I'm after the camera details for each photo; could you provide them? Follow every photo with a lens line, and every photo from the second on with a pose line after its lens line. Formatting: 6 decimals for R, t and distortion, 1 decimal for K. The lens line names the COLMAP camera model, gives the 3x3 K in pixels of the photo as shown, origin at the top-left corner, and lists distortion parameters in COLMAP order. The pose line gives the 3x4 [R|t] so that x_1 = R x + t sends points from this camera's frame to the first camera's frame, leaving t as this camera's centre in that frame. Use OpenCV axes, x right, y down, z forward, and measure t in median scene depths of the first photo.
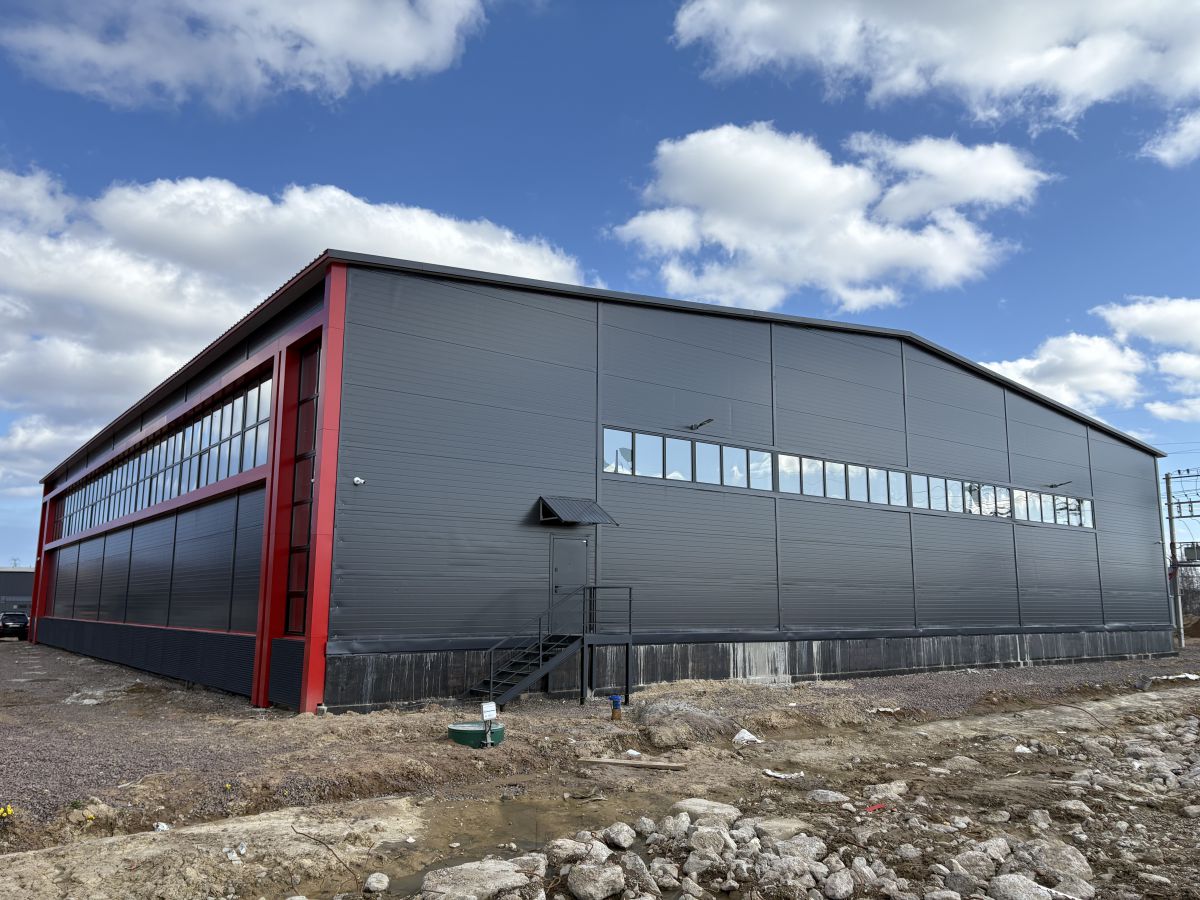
lens RADIAL K [[897.1, 0, 589.6], [0, 897.1, 457.4], [0, 0, 1]] dist [0.027196, -0.000680]
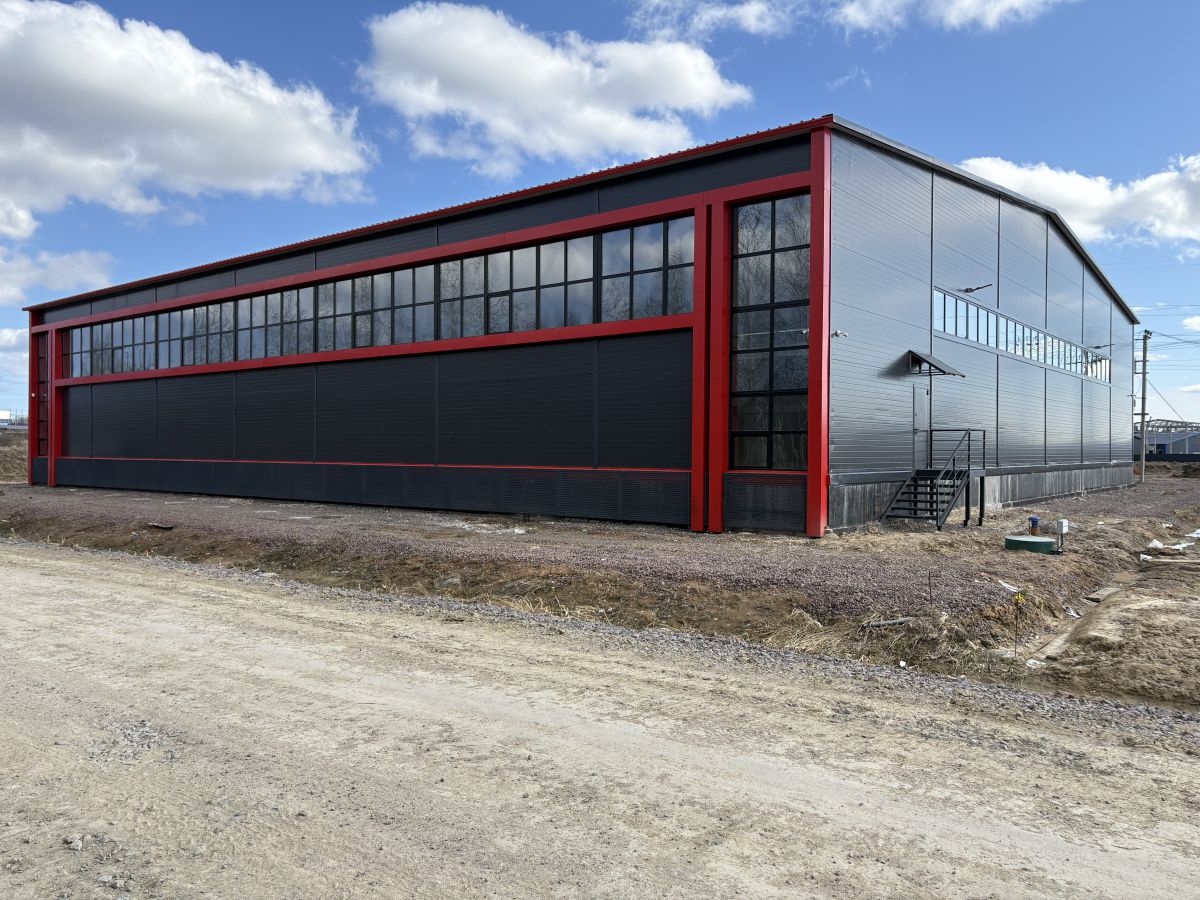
lens RADIAL K [[897.1, 0, 591.5], [0, 897.1, 455.0], [0, 0, 1]] dist [0.027196, -0.000680]
pose [[0.971197, -0.002464, 0.238266, -0.604263], [-0.037125, 0.986171, 0.161521, 0.004869], [-0.235369, -0.165714, 0.957674, -0.015349]]
